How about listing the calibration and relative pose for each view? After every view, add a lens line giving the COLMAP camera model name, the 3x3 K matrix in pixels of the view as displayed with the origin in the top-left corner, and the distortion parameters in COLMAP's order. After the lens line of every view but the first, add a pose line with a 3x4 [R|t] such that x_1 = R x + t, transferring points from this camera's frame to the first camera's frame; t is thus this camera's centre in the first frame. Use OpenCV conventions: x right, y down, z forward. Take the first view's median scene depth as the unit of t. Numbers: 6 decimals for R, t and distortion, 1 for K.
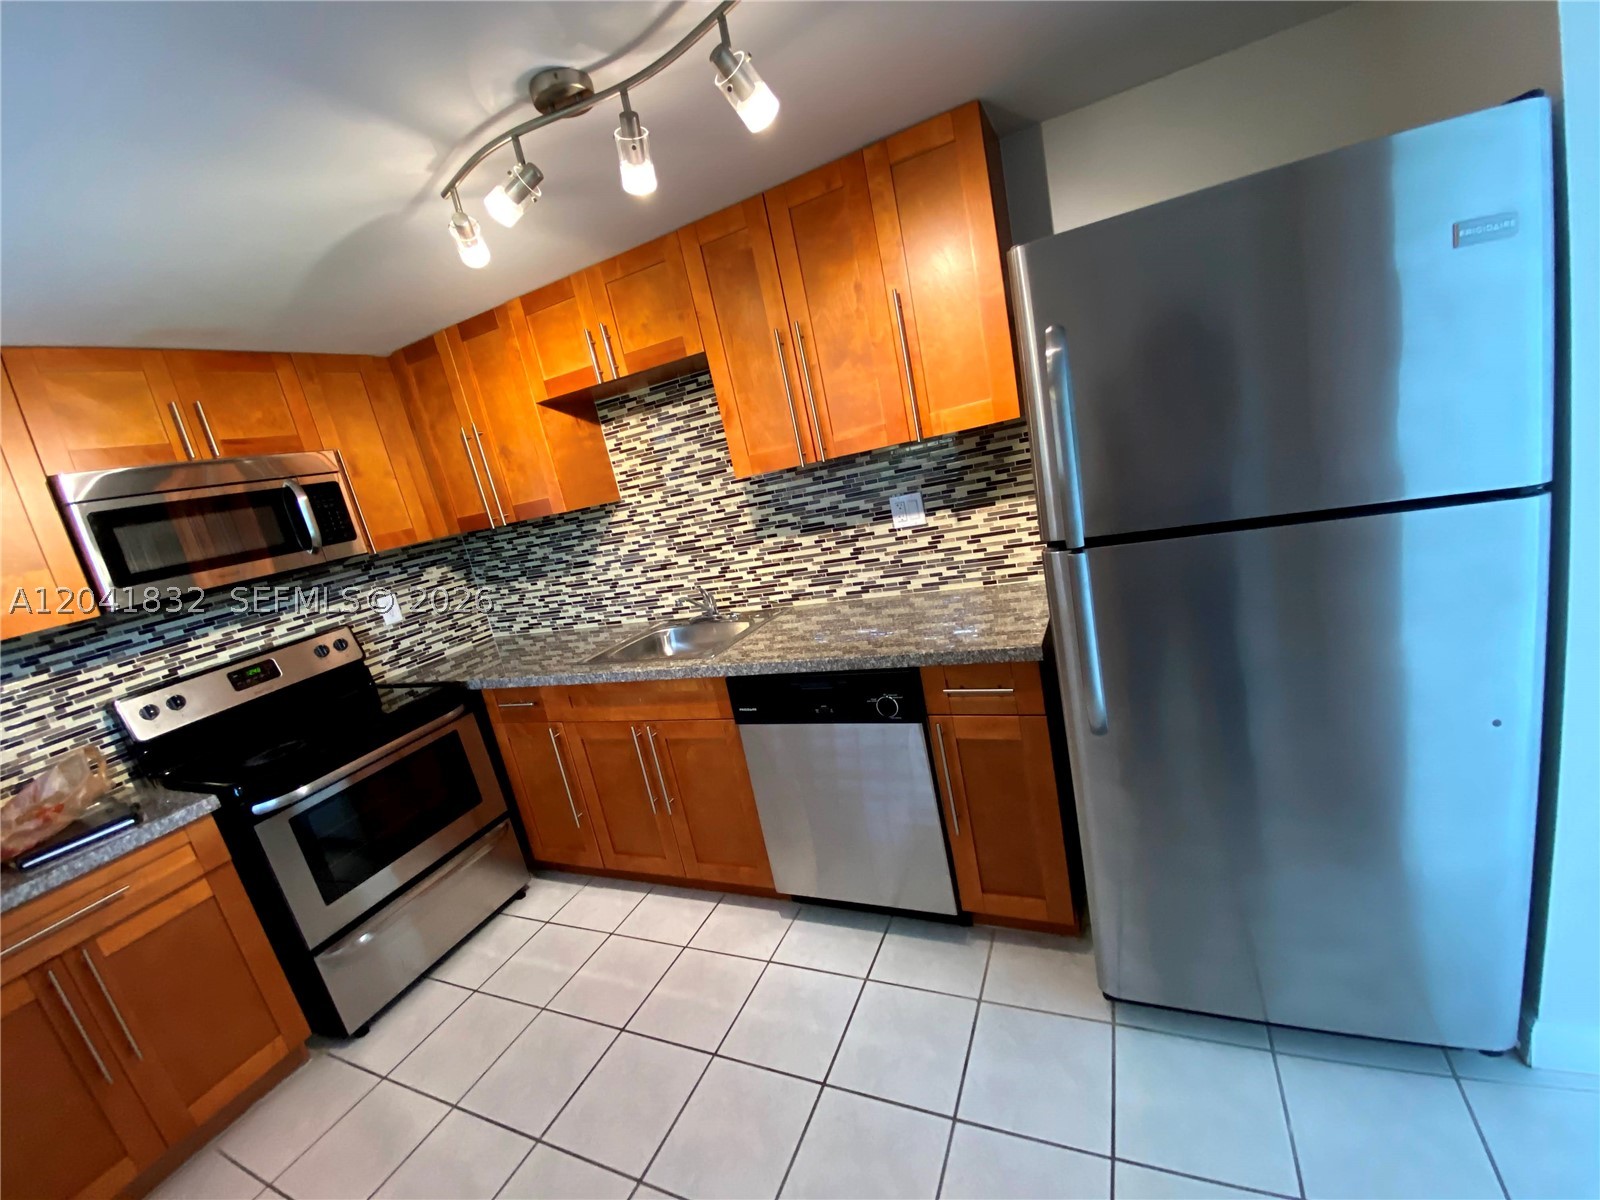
lens RADIAL K [[648.0, 0, 797.7], [0, 648.0, 609.7], [0, 0, 1]] dist [0.007515, -0.000096]
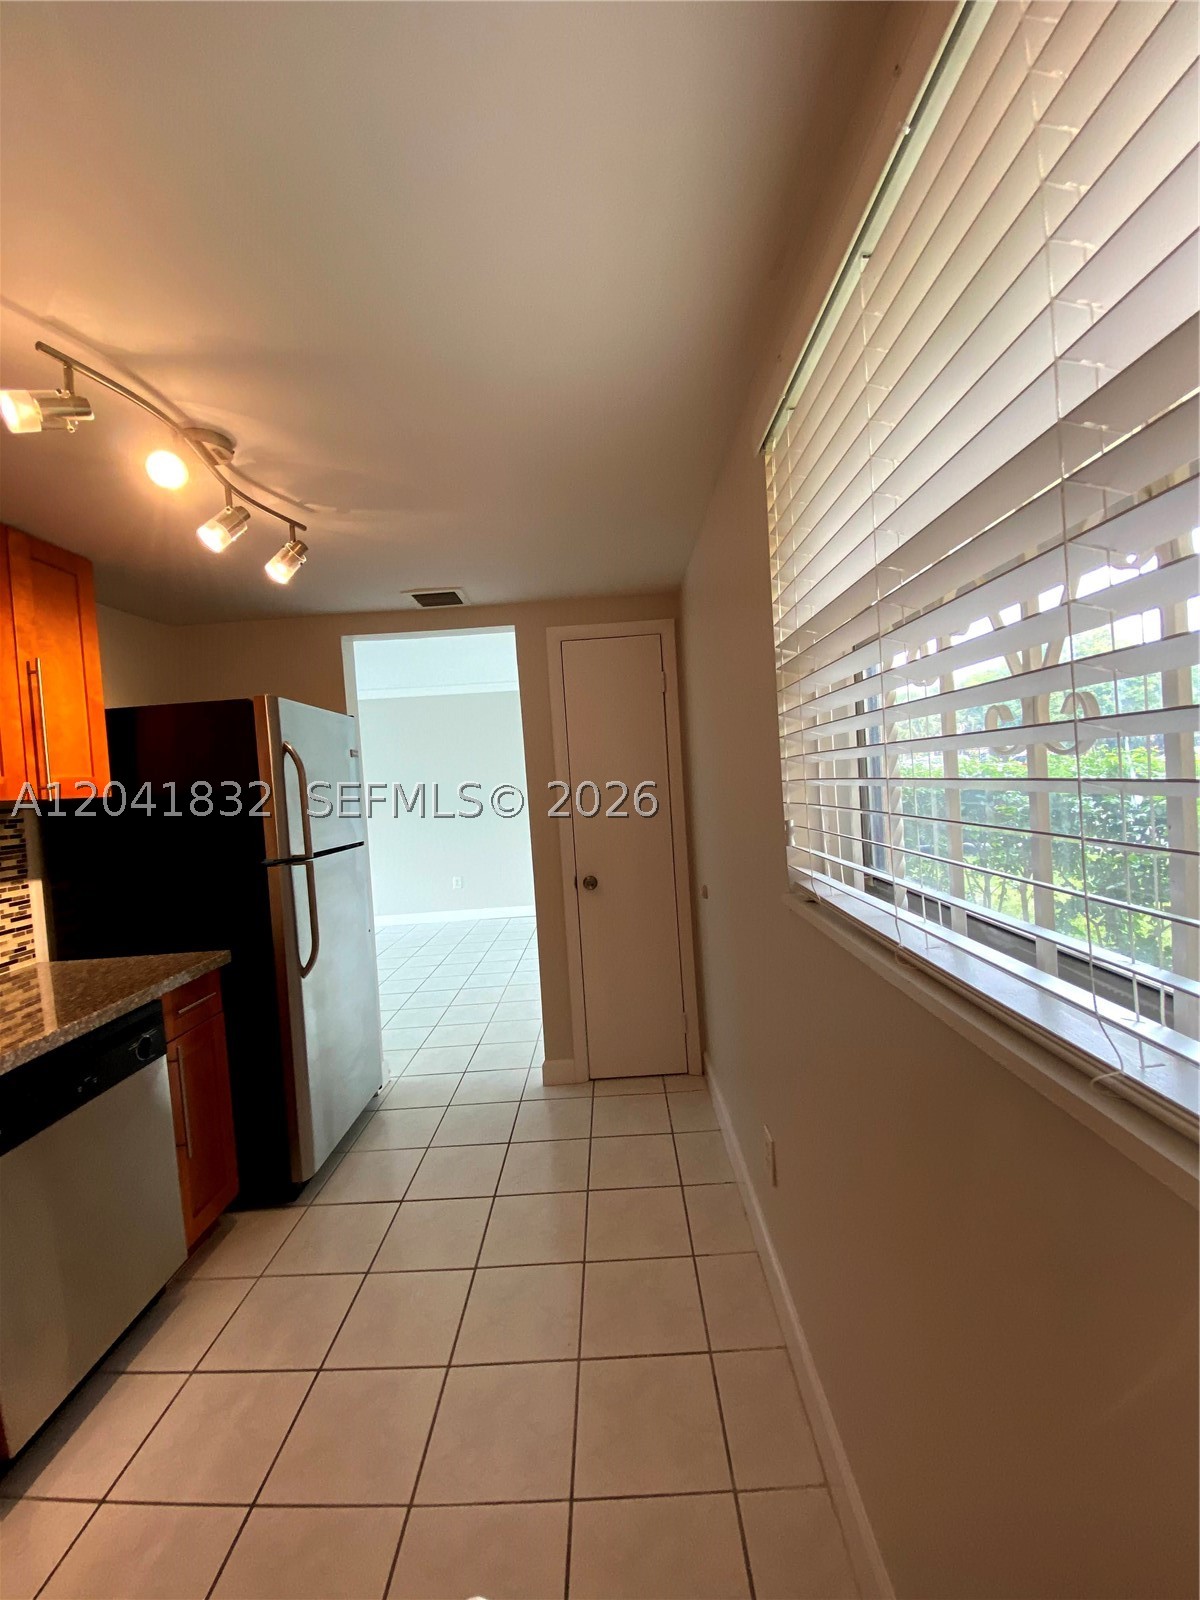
lens RADIAL K [[648.0, 0, 605.8], [0, 648.0, 806.5], [0, 0, 1]] dist [0.007515, -0.000096]
pose [[-0.395969, 0.197696, 0.896730, -0.977511], [0.353590, 0.934074, -0.049794, 0.094821], [-0.847457, 0.297358, -0.439768, 0.666502]]
